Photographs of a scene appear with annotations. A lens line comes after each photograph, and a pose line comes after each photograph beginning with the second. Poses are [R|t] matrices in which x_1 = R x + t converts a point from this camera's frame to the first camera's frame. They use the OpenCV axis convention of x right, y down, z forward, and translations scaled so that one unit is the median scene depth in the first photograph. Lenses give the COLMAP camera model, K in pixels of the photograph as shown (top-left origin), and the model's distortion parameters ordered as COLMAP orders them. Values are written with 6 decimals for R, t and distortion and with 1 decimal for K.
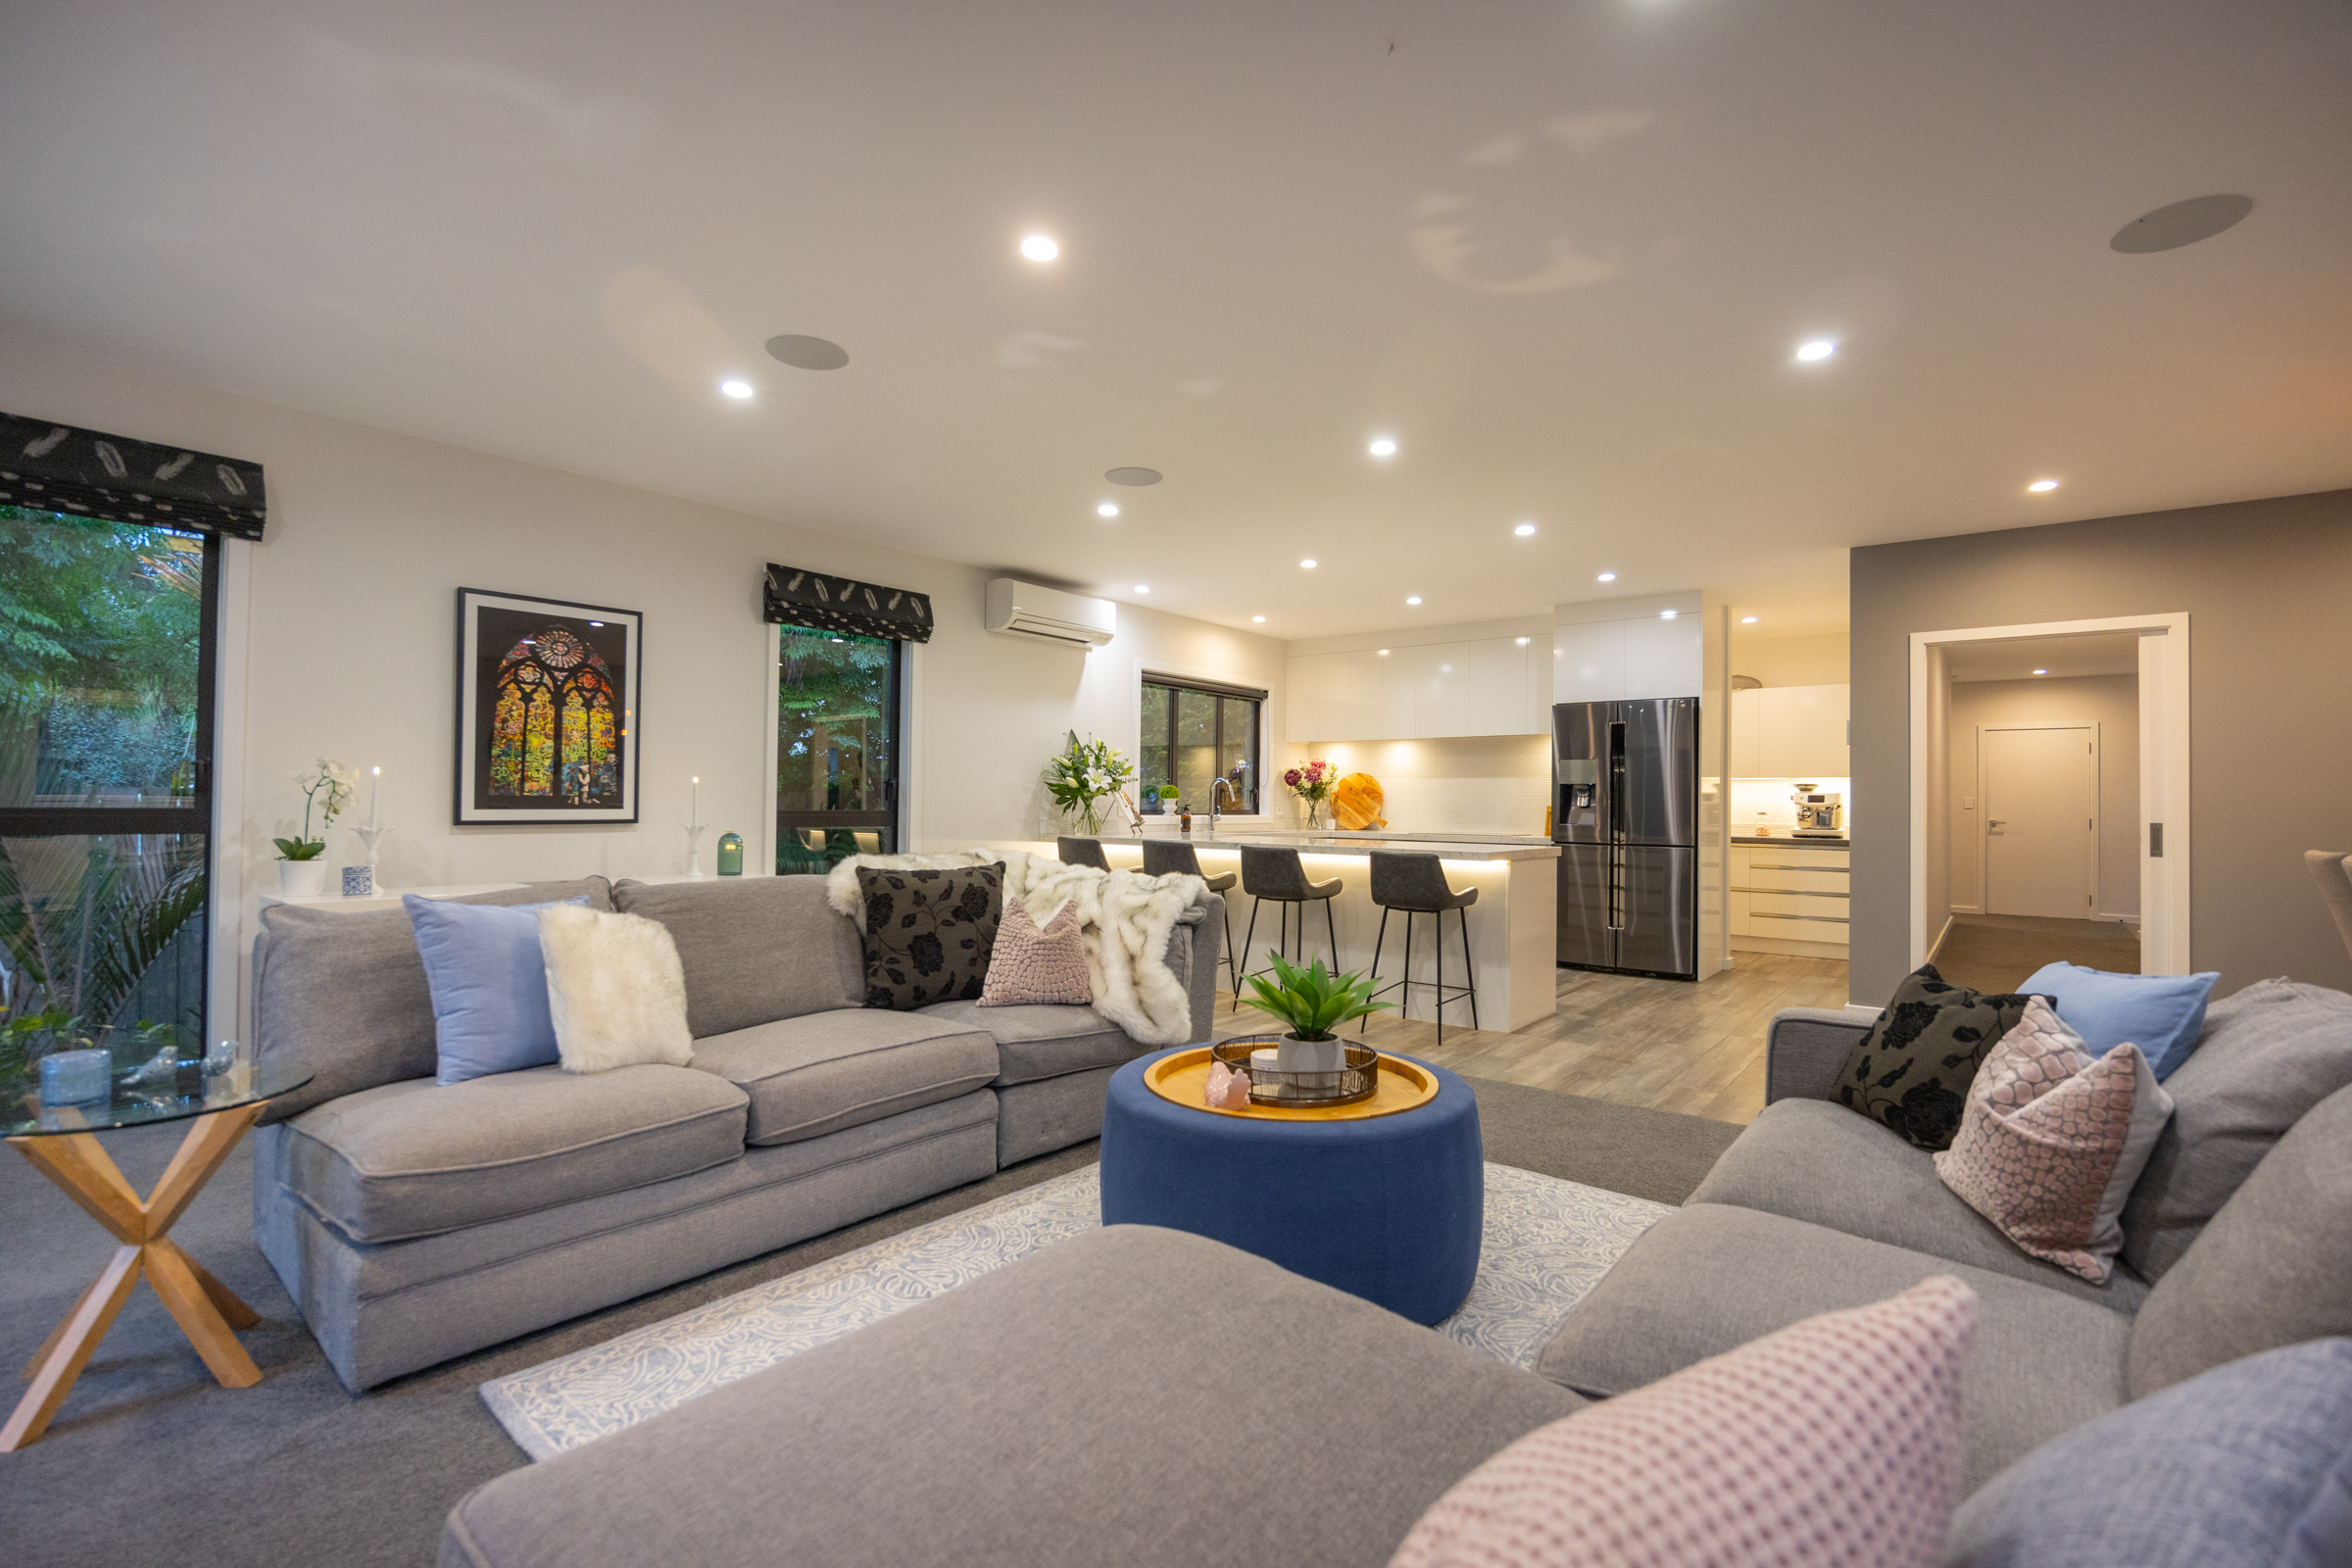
lens RADIAL K [[1061.4, 0, 1173.4], [0, 1061.4, 800.5], [0, 0, 1]] dist [-0.002953, -0.000215]
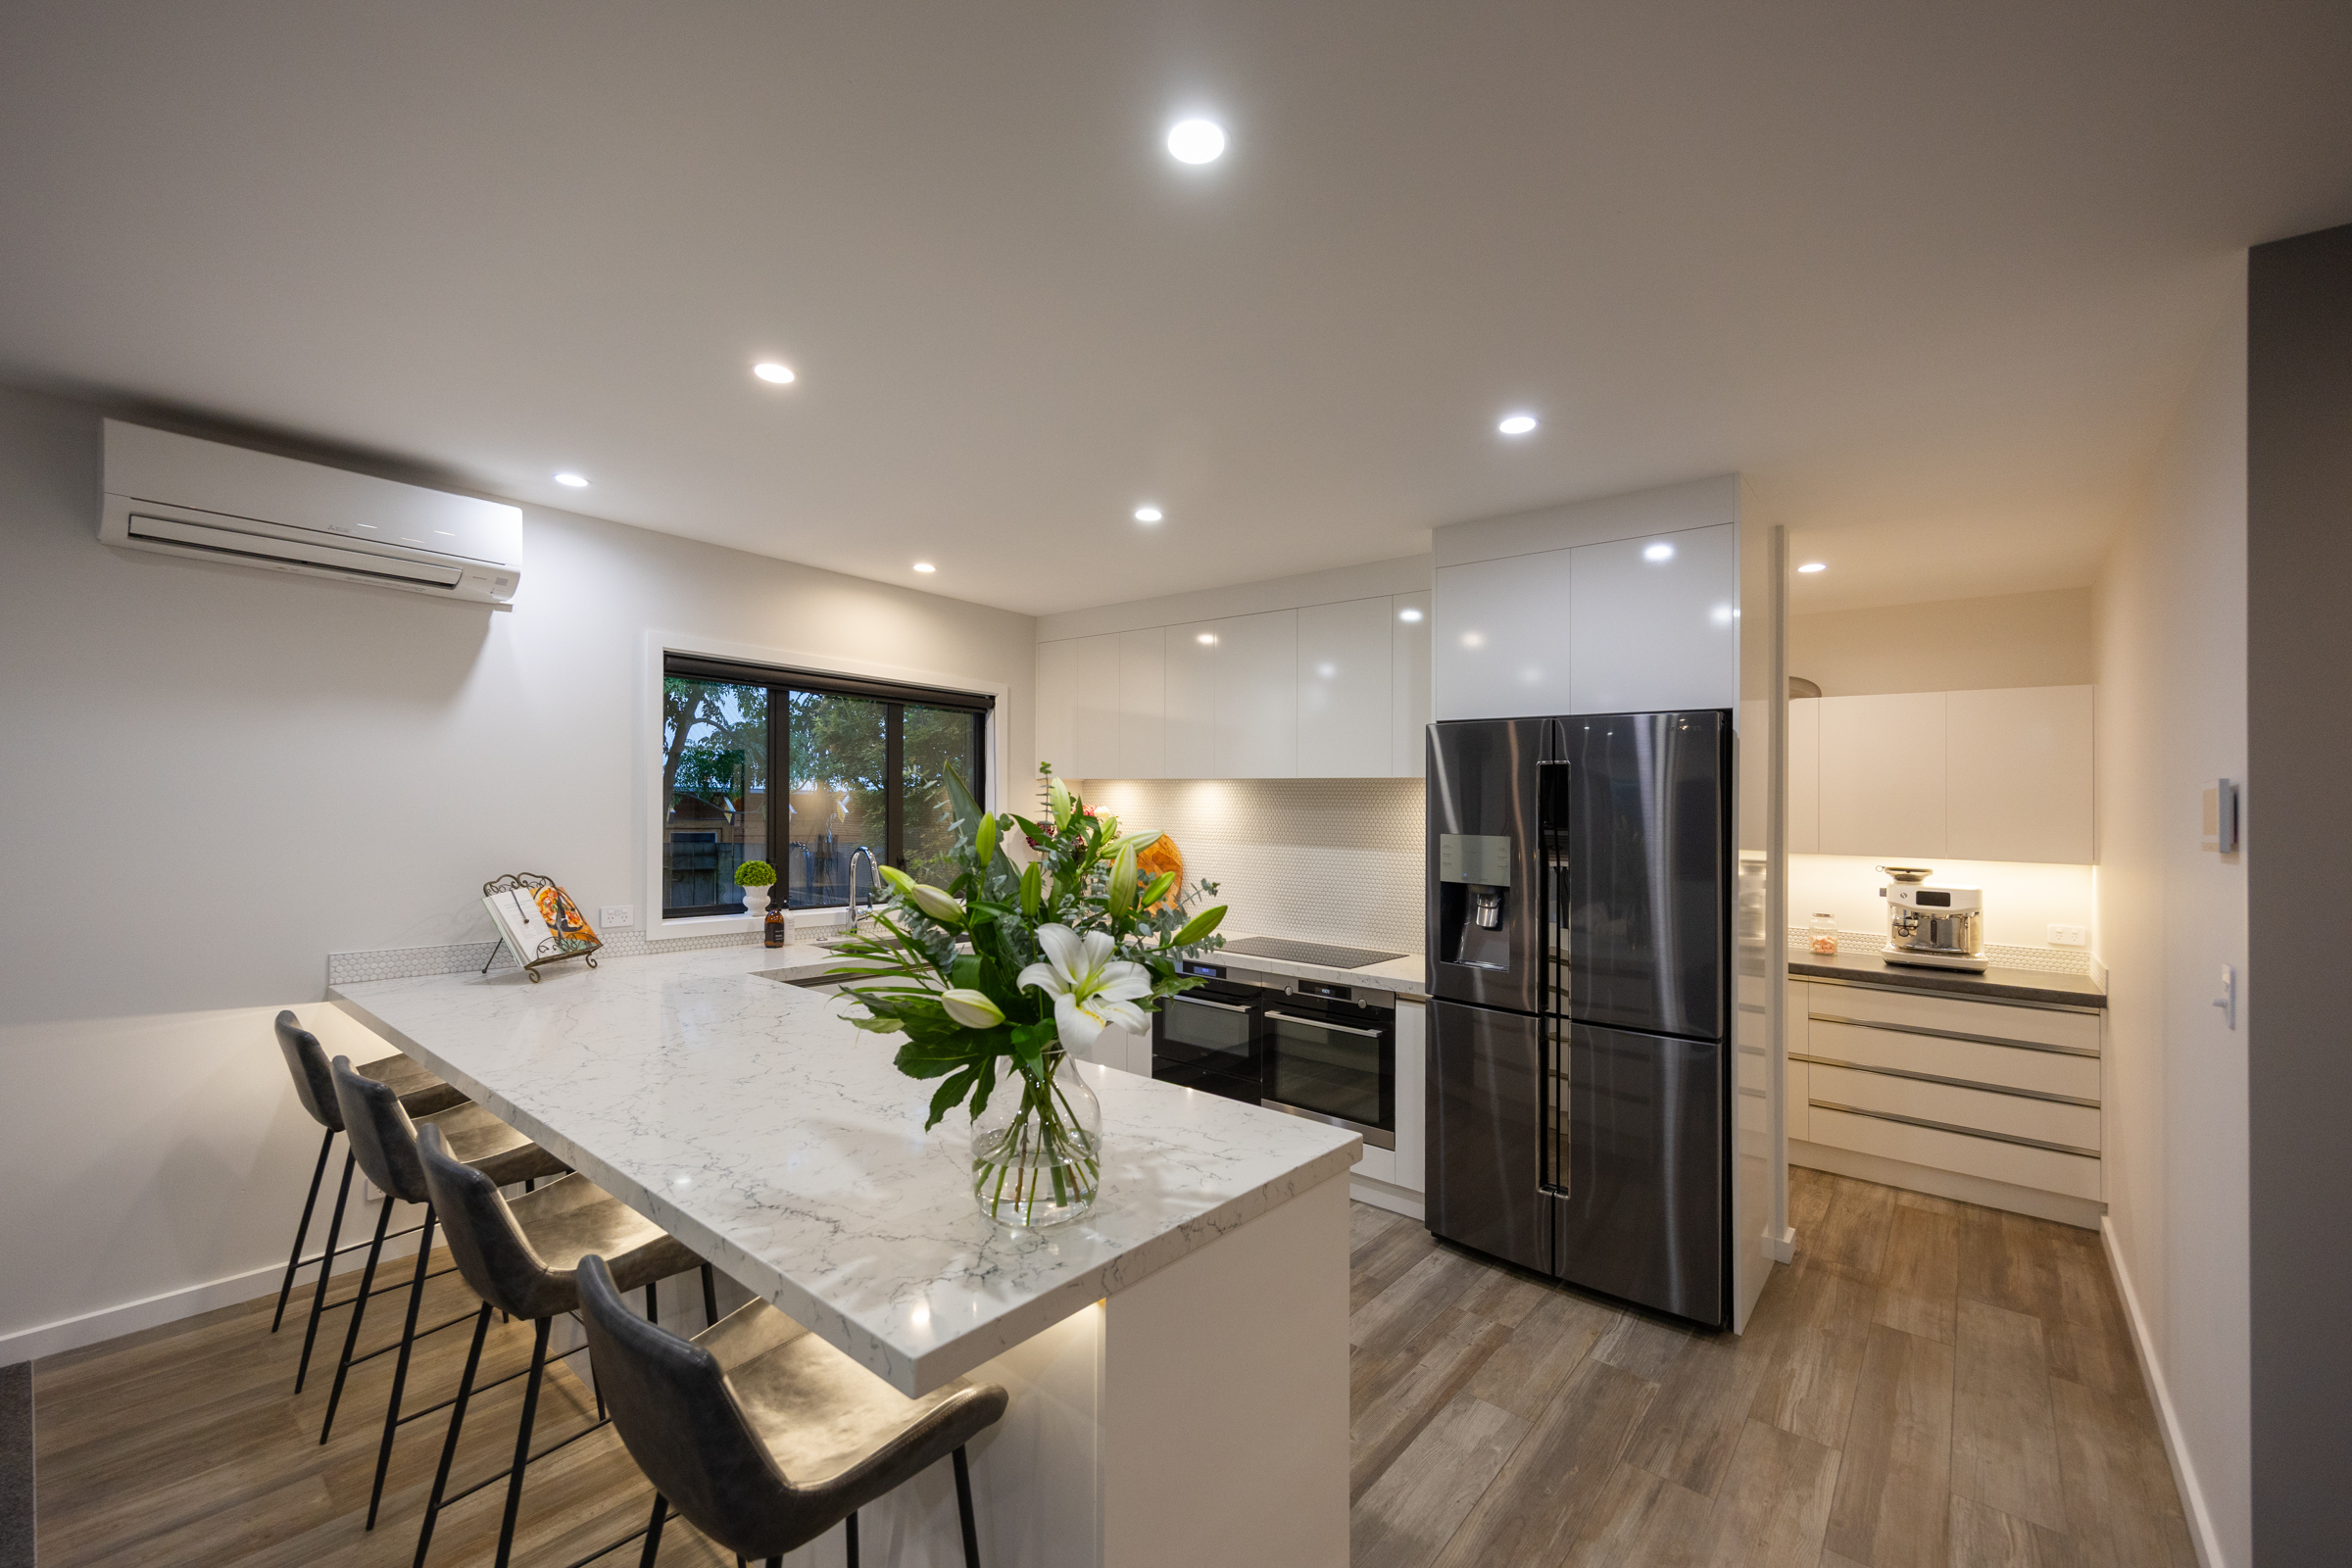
lens RADIAL K [[956.3, 0, 1176.0], [0, 956.3, 778.1], [0, 0, 1]] dist [0.000175, -0.000056]
pose [[0.999665, 0.010792, -0.023543, 0.250212], [-0.011479, 0.999506, -0.029241, -0.049602], [0.023215, 0.029502, 0.999295, 0.546485]]
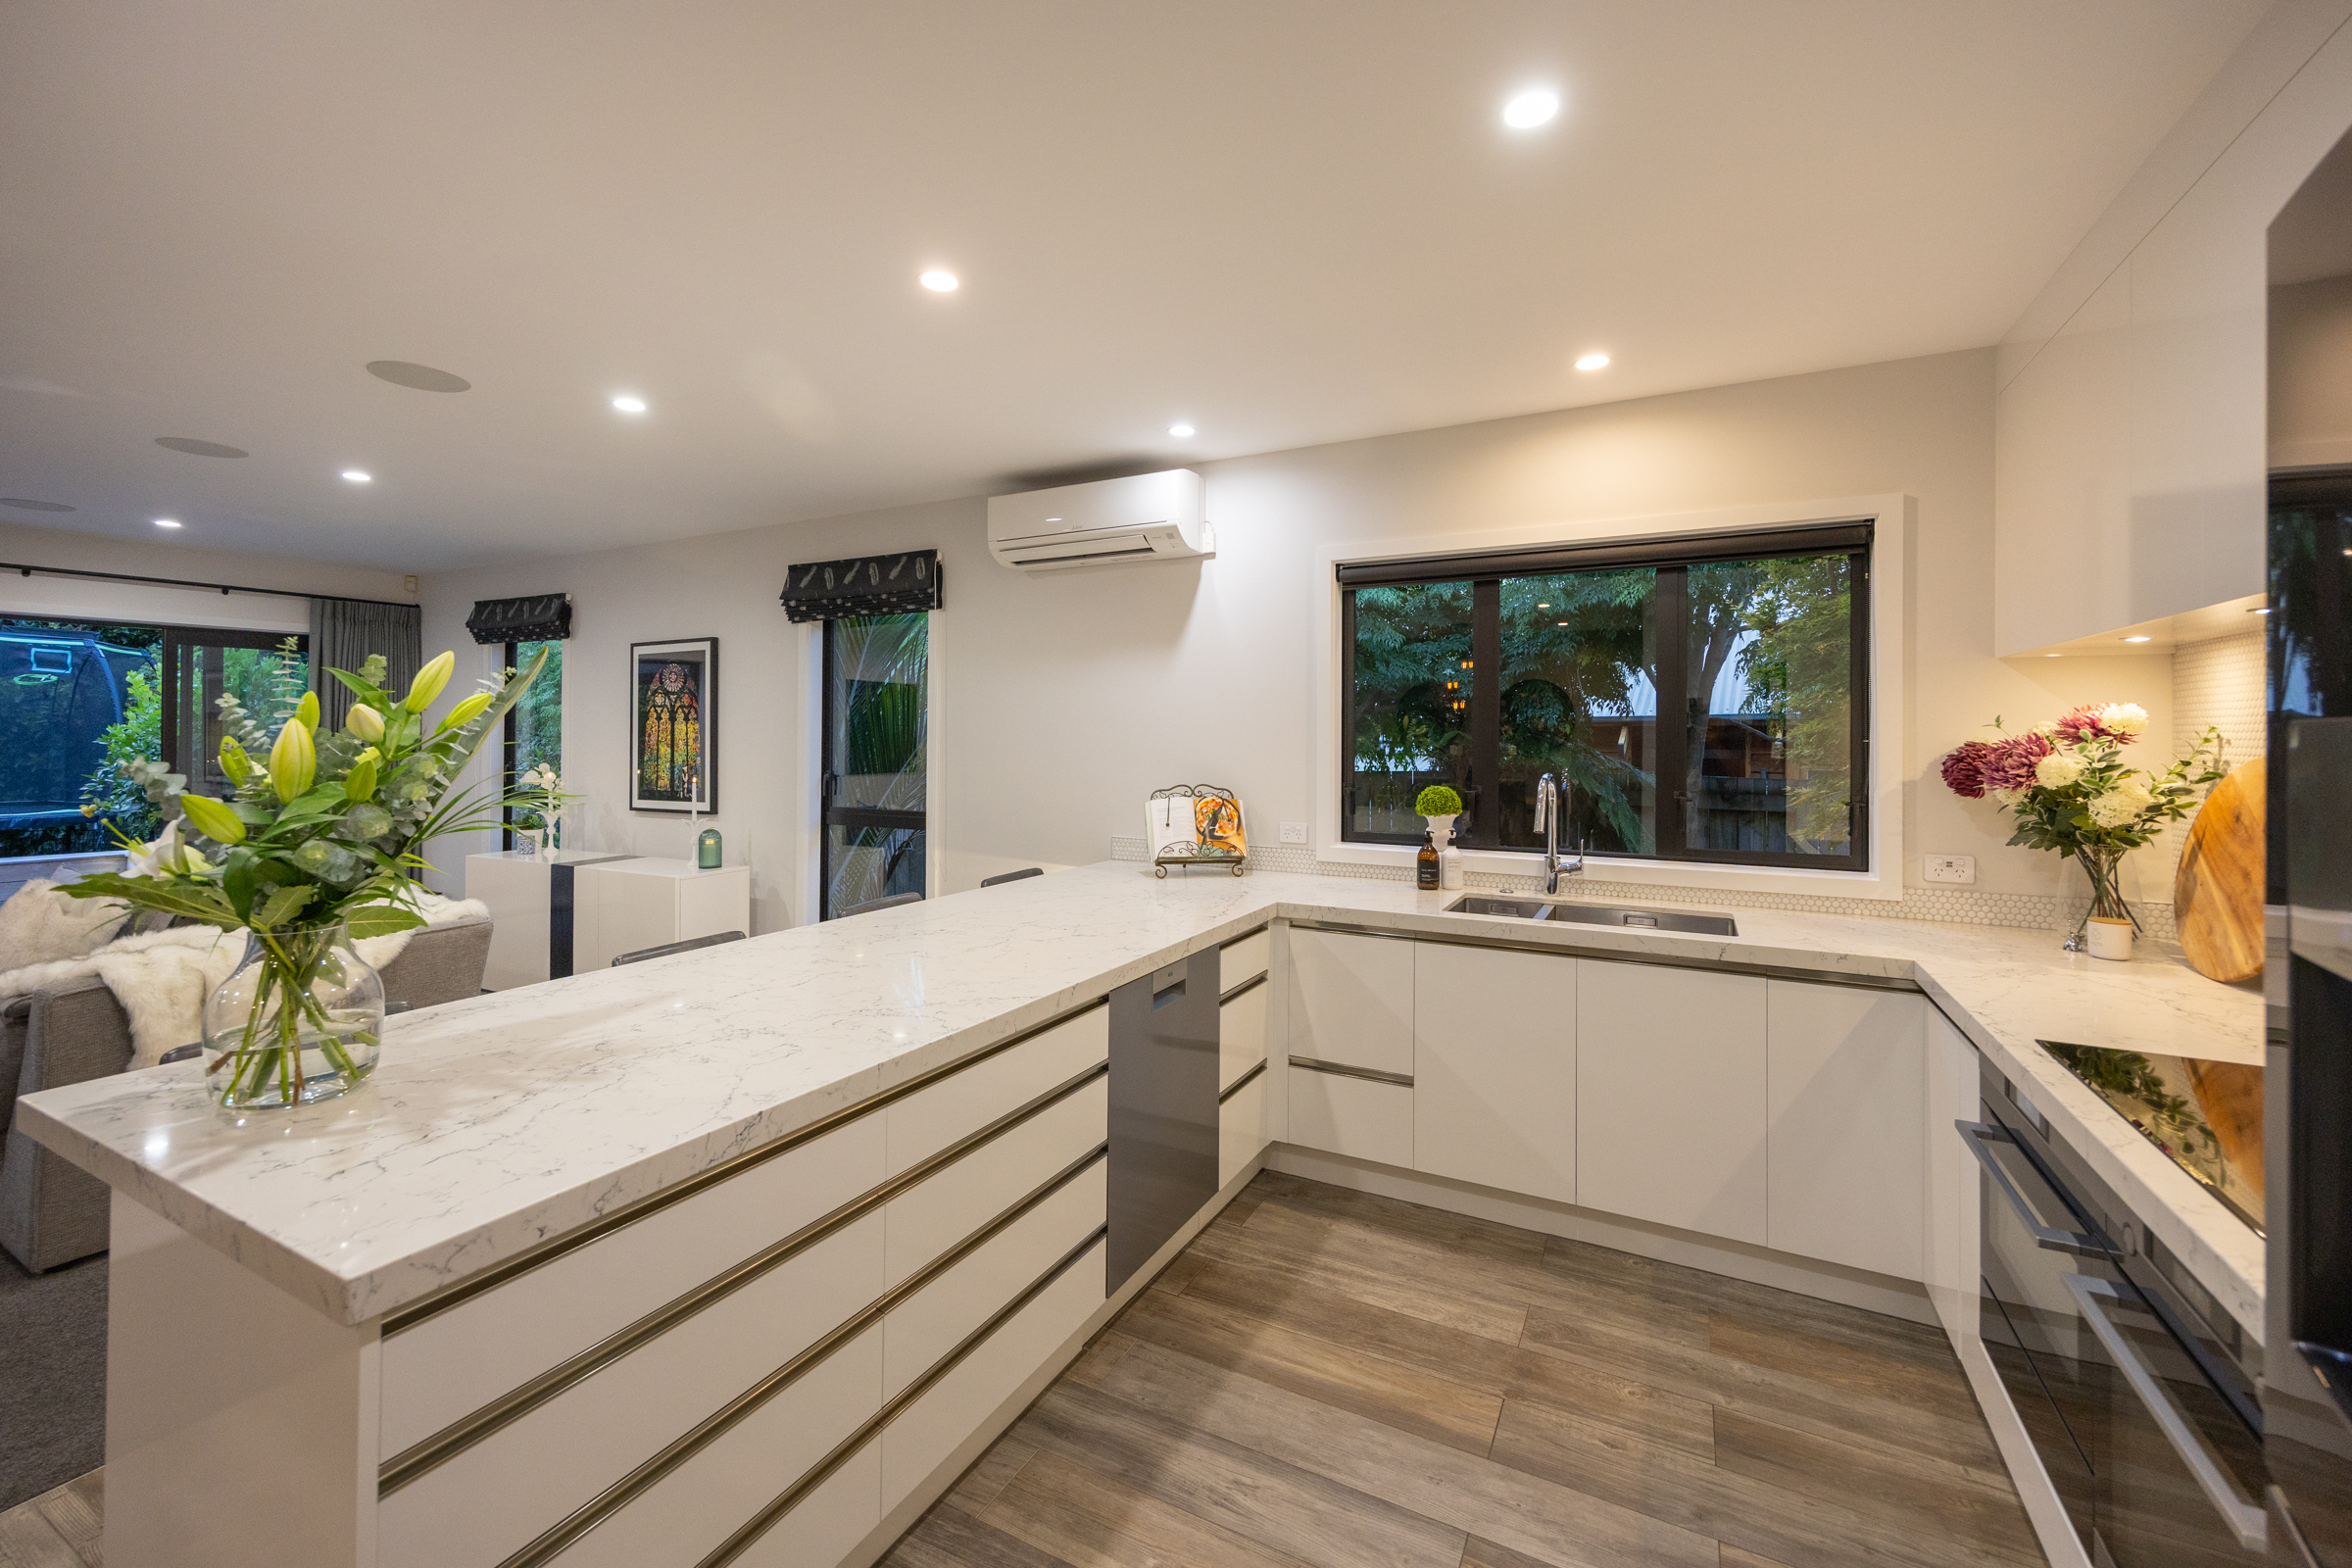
lens RADIAL K [[956.3, 0, 1140.5], [0, 956.3, 723.9], [0, 0, 1]] dist [0.000175, -0.000056]
pose [[0.180521, -0.021877, -0.983328, 0.425541], [0.004938, 0.999760, -0.021336, -0.036912], [0.983559, -0.001004, 0.180586, 0.854259]]
